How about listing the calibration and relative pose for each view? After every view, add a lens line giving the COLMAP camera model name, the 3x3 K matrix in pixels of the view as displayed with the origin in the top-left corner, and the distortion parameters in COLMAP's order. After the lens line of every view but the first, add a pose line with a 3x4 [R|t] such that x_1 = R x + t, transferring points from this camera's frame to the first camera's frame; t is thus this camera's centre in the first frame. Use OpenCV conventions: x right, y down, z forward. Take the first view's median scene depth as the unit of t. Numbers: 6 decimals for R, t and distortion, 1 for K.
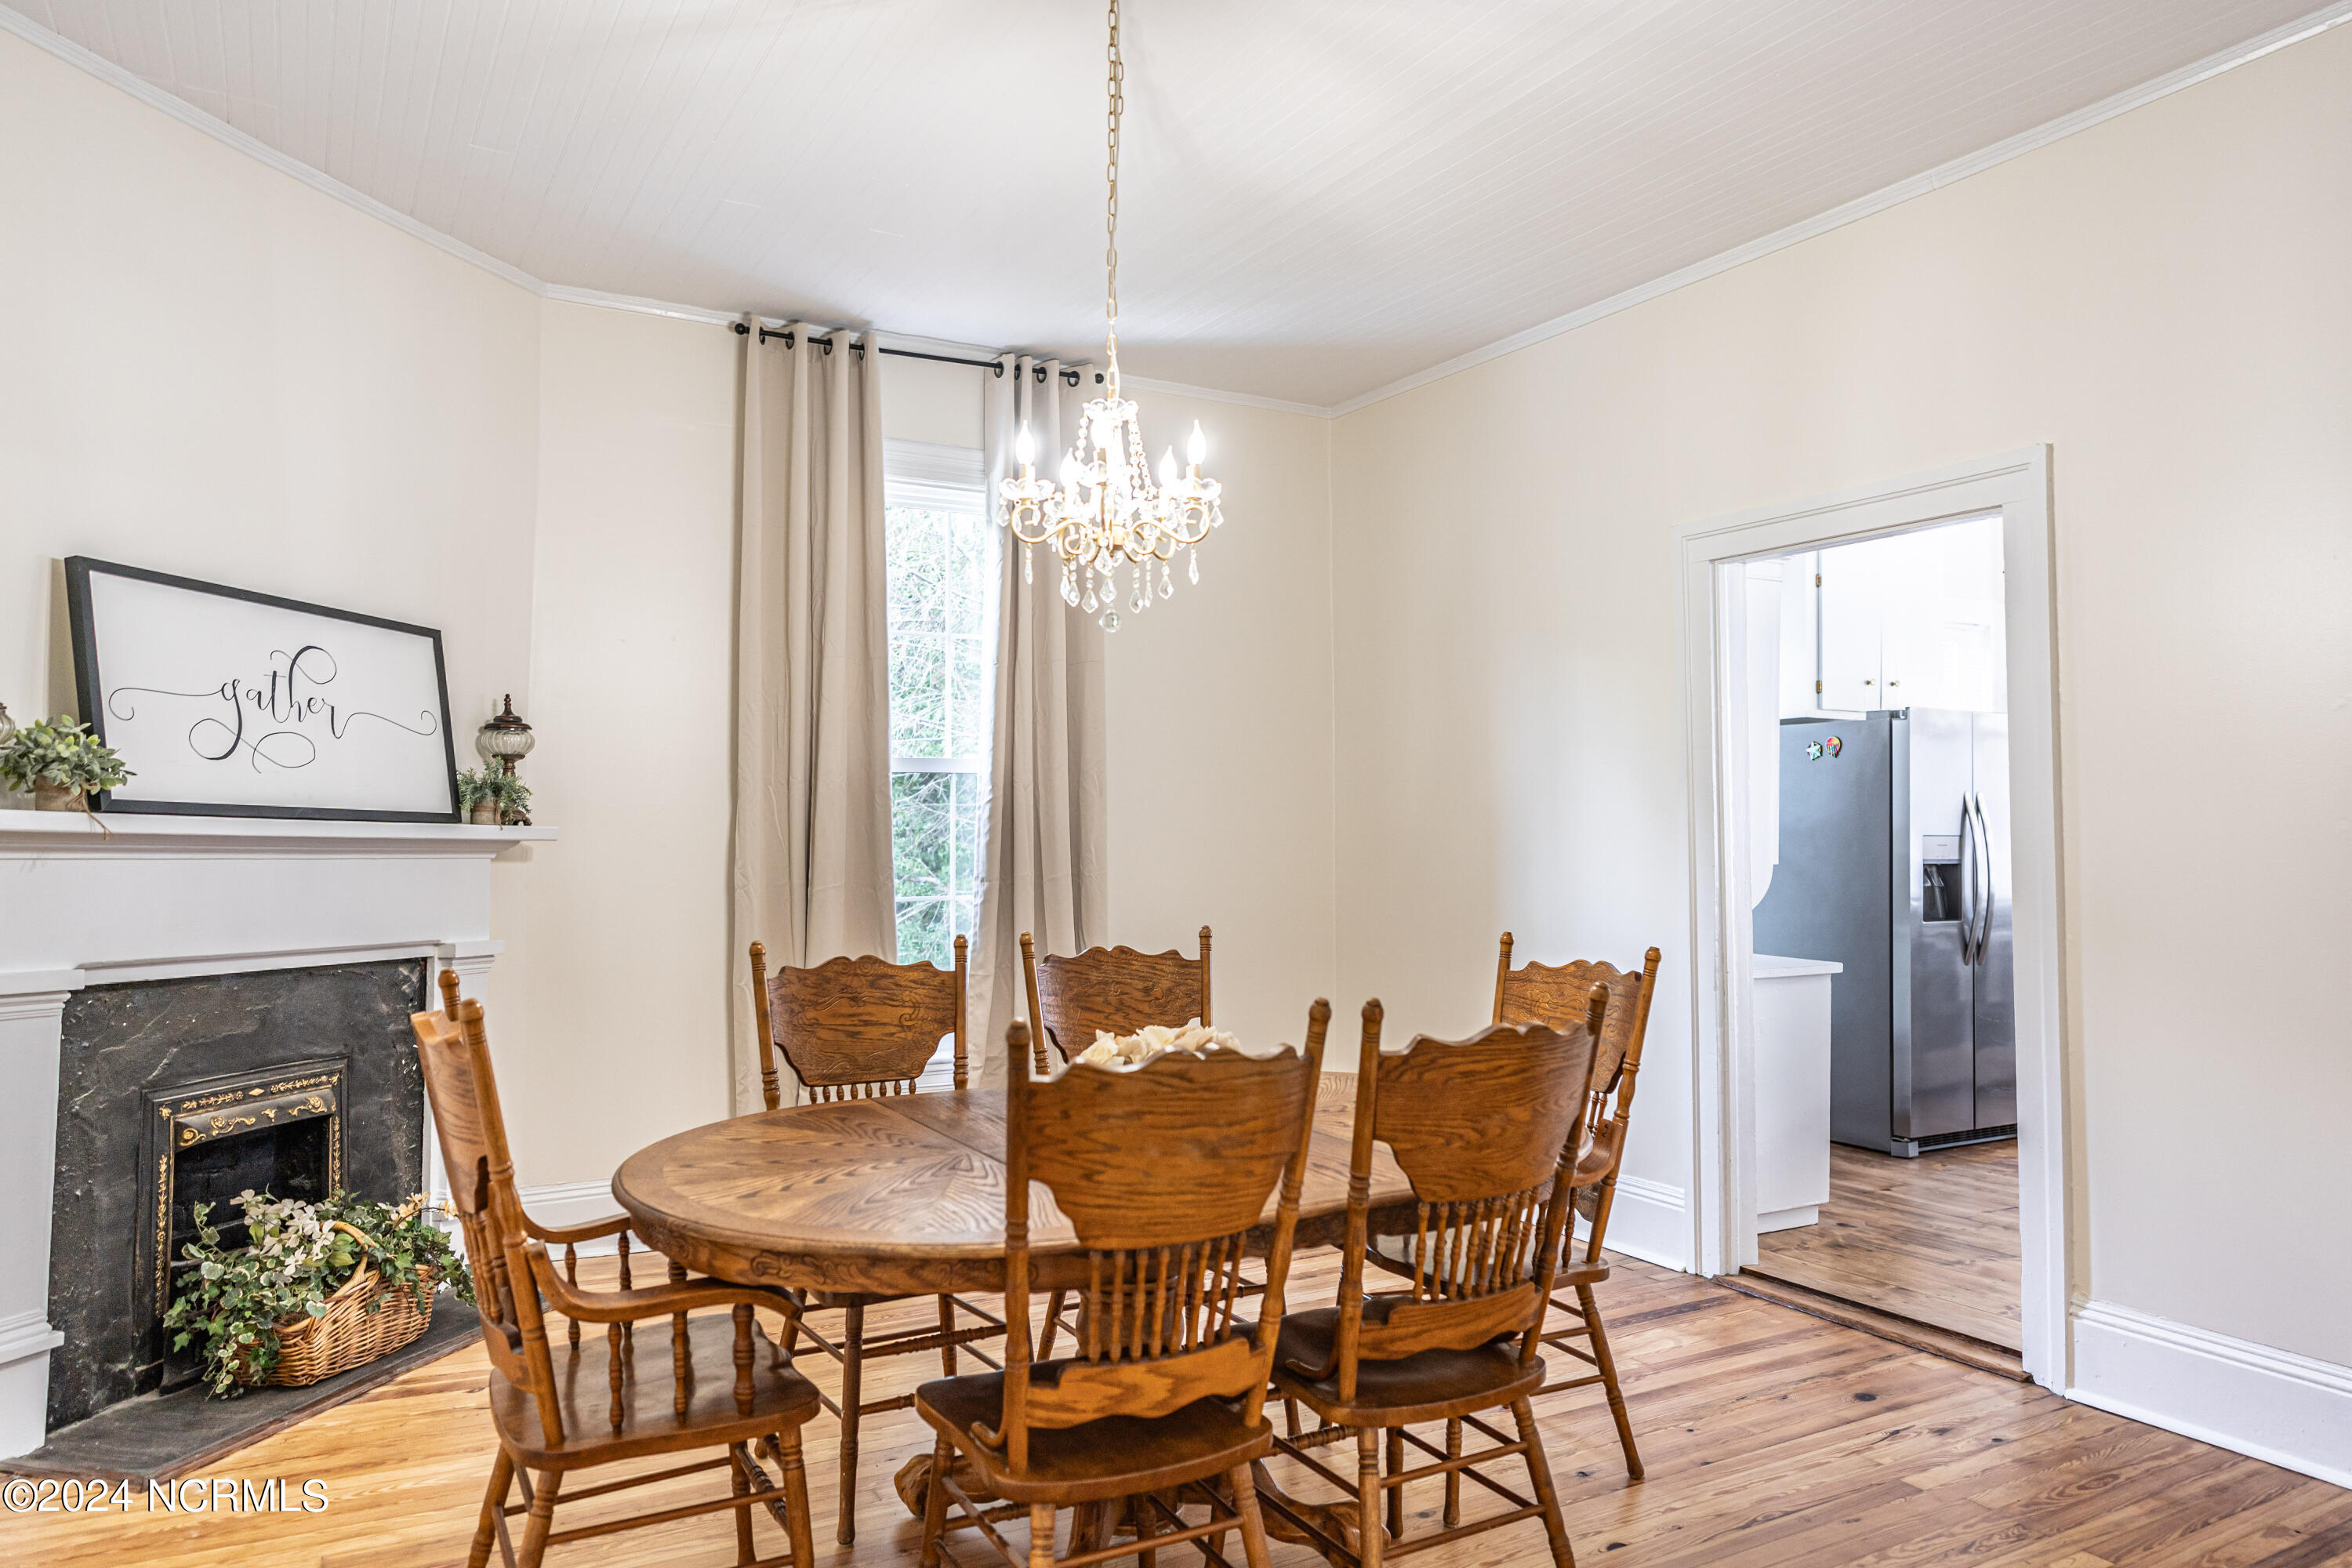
lens RADIAL K [[1605.7, 0, 1187.7], [0, 1605.7, 790.4], [0, 0, 1]] dist [0.000313, -0.000903]
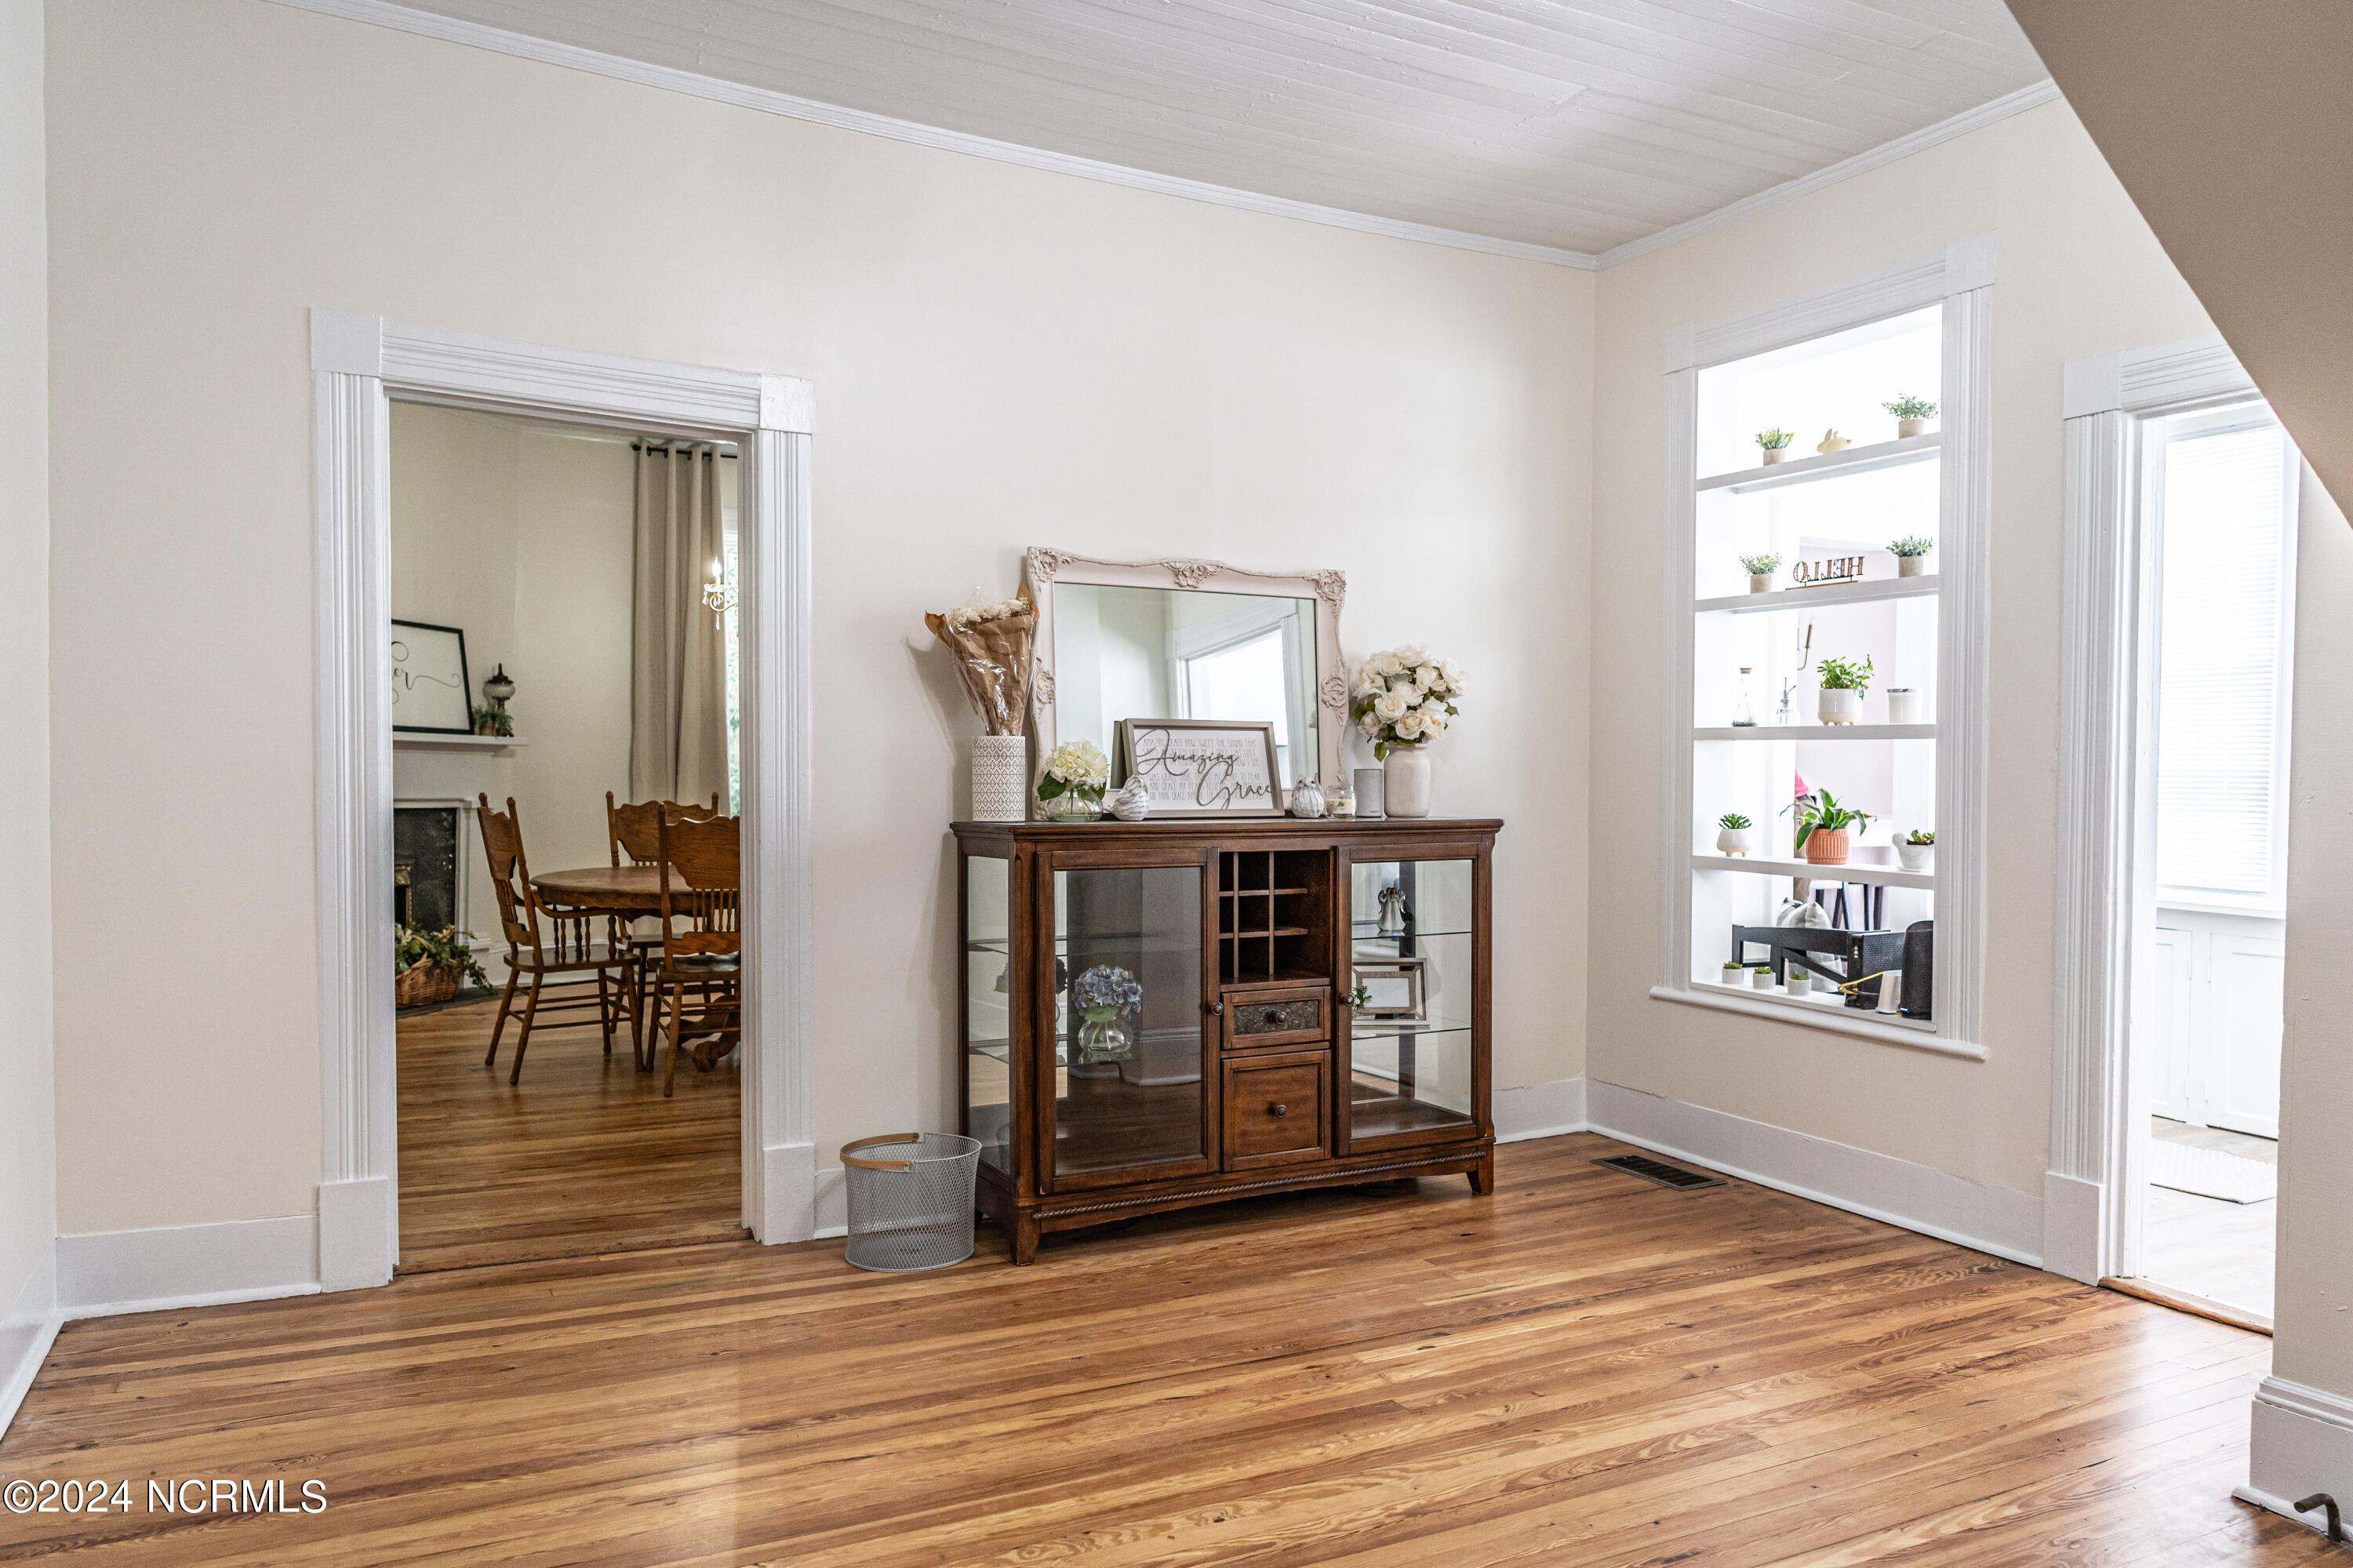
lens RADIAL K [[1606.4, 0, 1165.4], [0, 1606.4, 781.1], [0, 0, 1]] dist [0.000313, -0.000903]
pose [[0.999542, 0.011831, -0.027864, 0.372238], [-0.010726, 0.999163, 0.039468, -0.007518], [0.028308, -0.039151, 0.998832, -0.778898]]
